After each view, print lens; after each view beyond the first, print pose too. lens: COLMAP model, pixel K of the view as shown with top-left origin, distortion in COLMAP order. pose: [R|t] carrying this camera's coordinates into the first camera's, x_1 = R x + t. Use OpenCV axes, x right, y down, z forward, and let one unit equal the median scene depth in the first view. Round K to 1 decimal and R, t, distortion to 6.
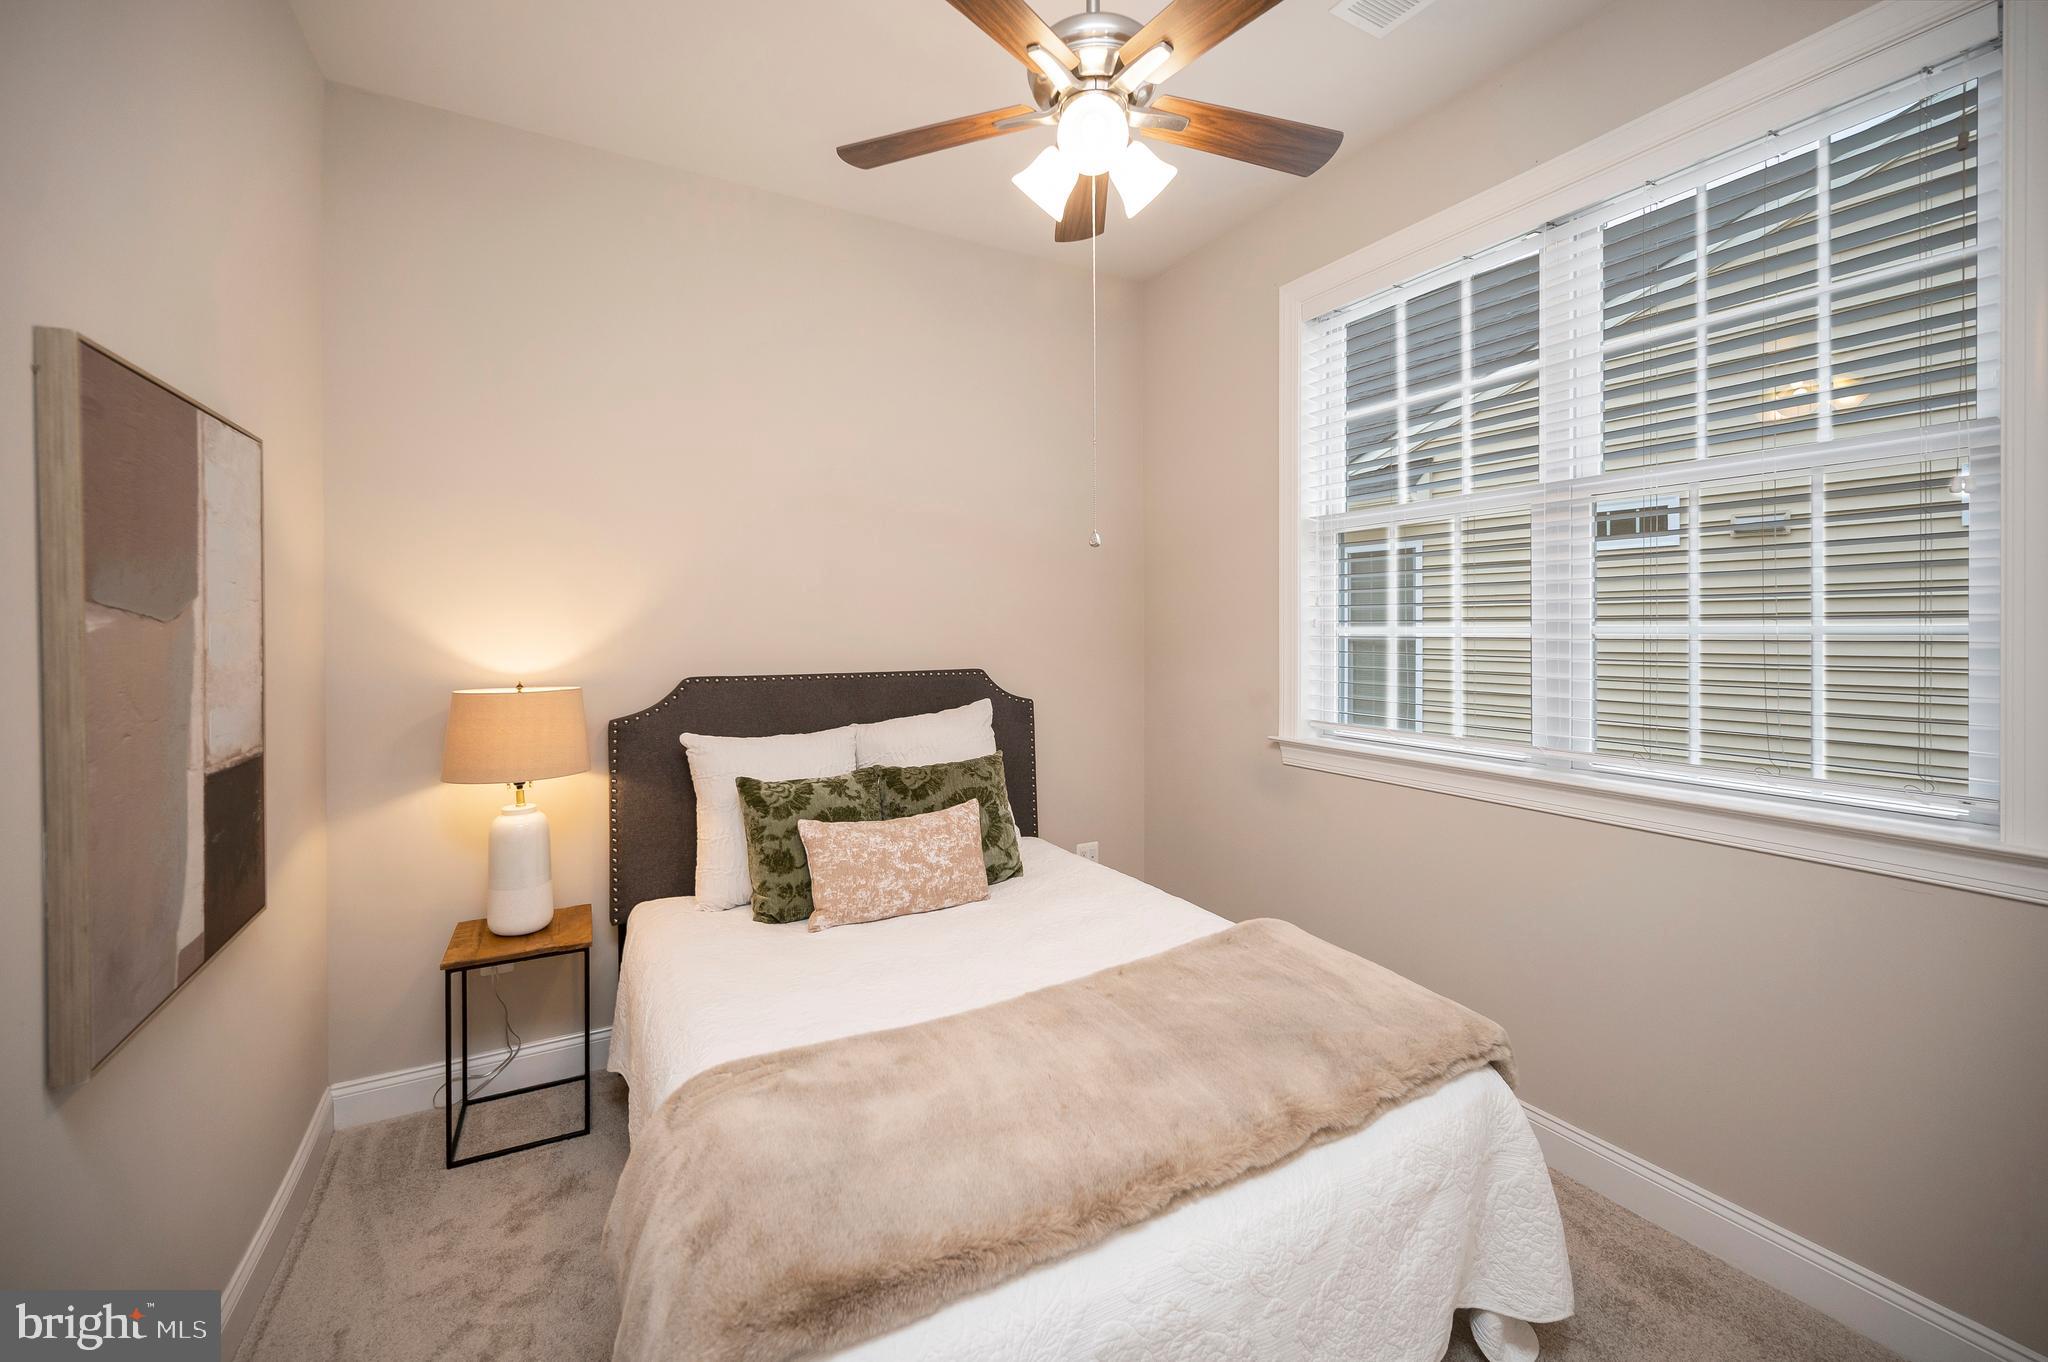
lens RADIAL K [[835.9, 0, 1047.4], [0, 835.9, 625.2], [0, 0, 1]] dist [-0.001788, -0.000117]
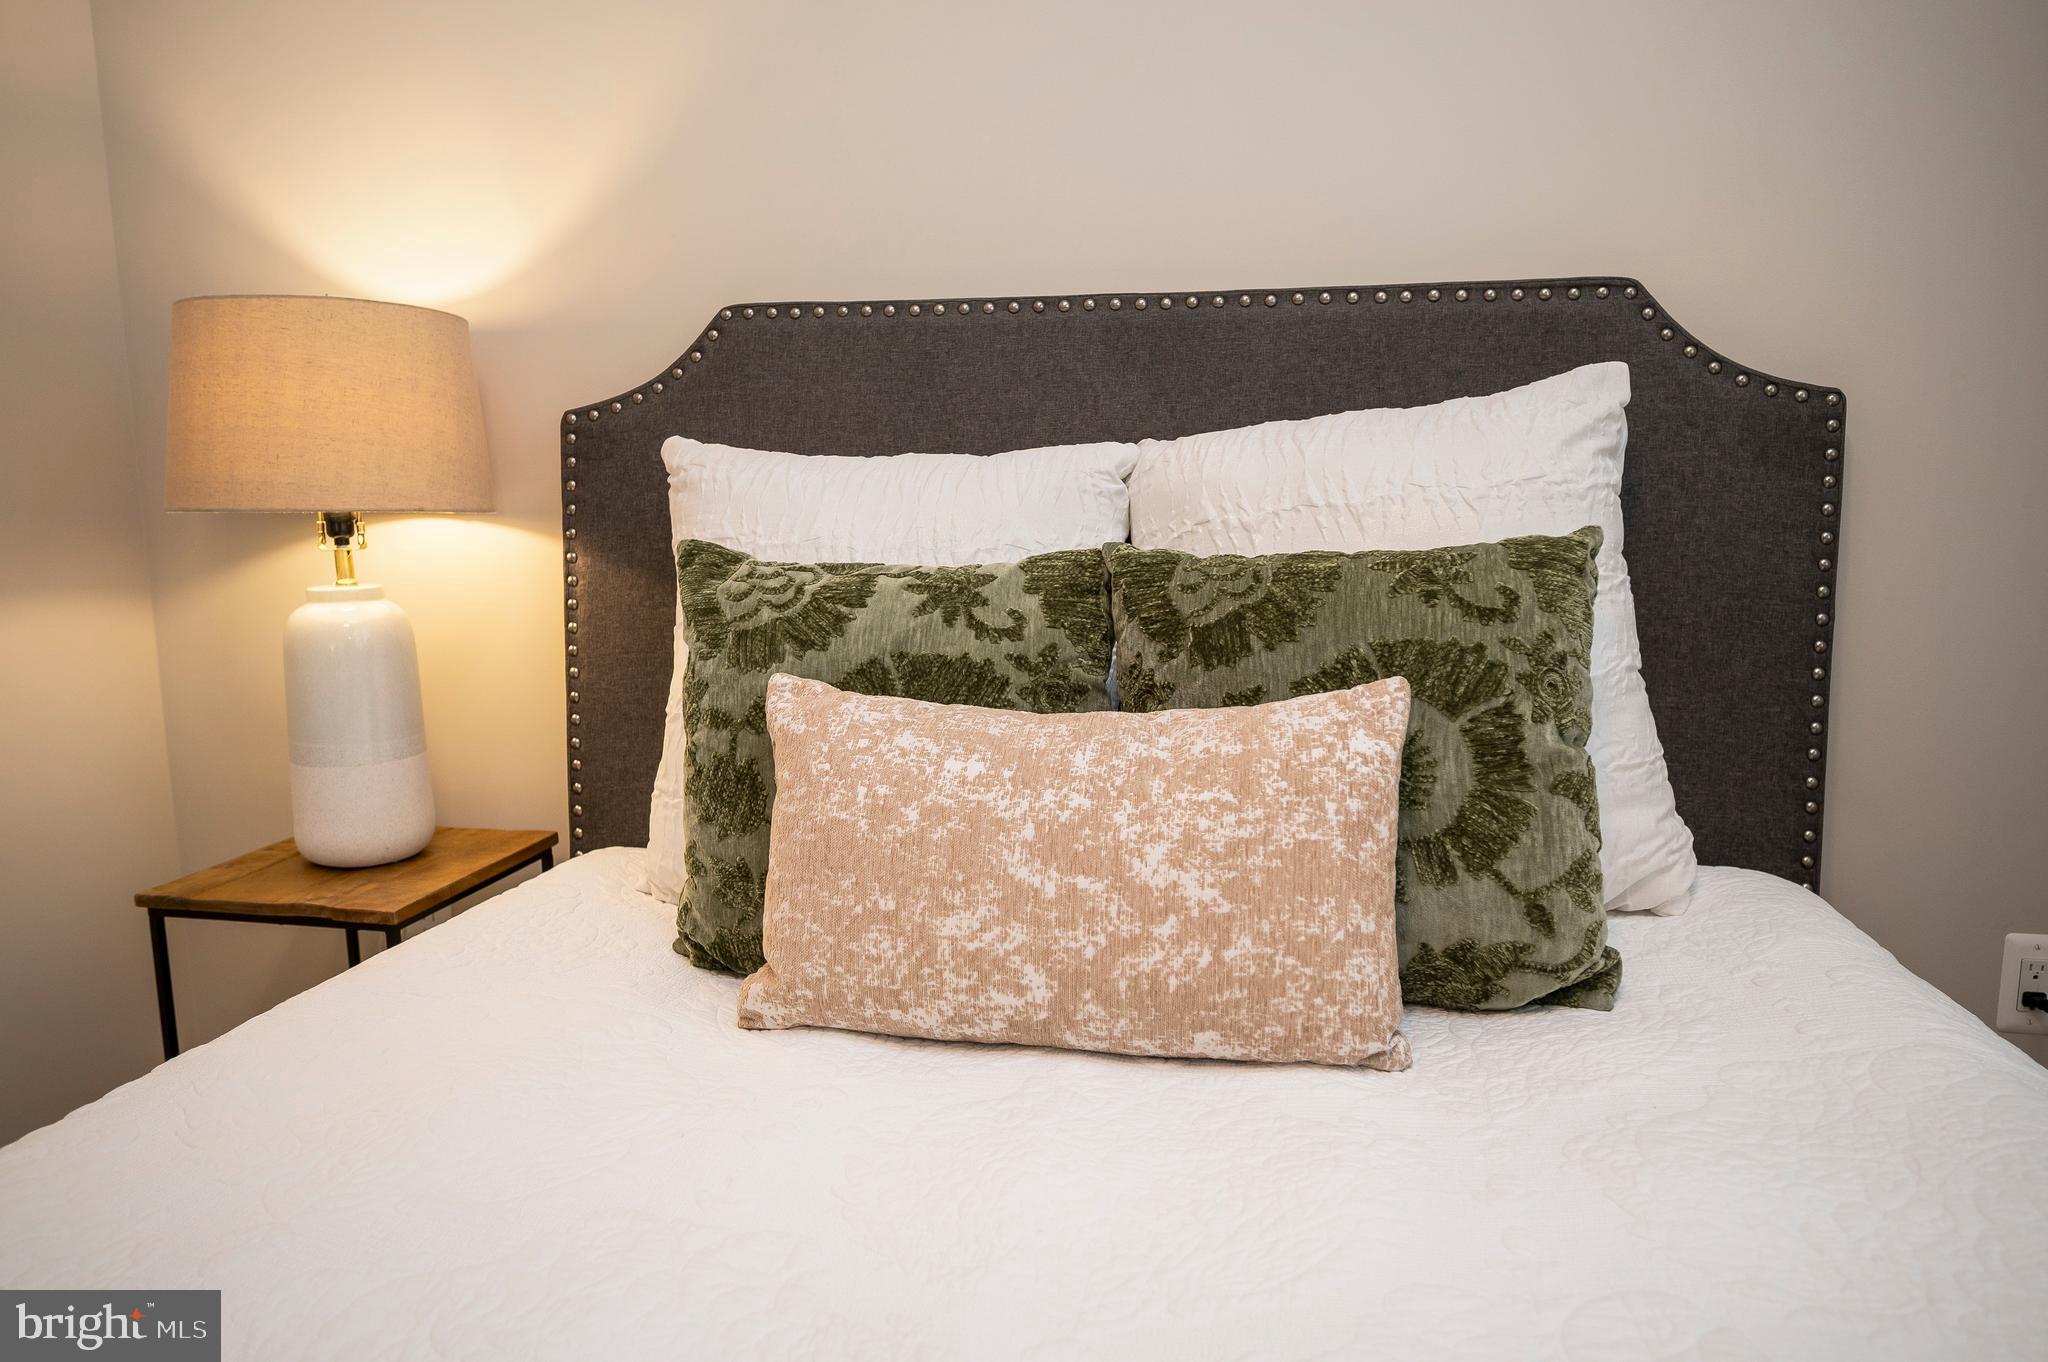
lens RADIAL K [[1347.0, 0, 1028.1], [0, 1347.0, 678.8], [0, 0, 1]] dist [0.000305, -0.001381]
pose [[0.757464, 0.088302, -0.646878, 0.097576], [0.011487, 0.988856, 0.148435, 0.150193], [0.652776, -0.119864, 0.748008, 0.638847]]
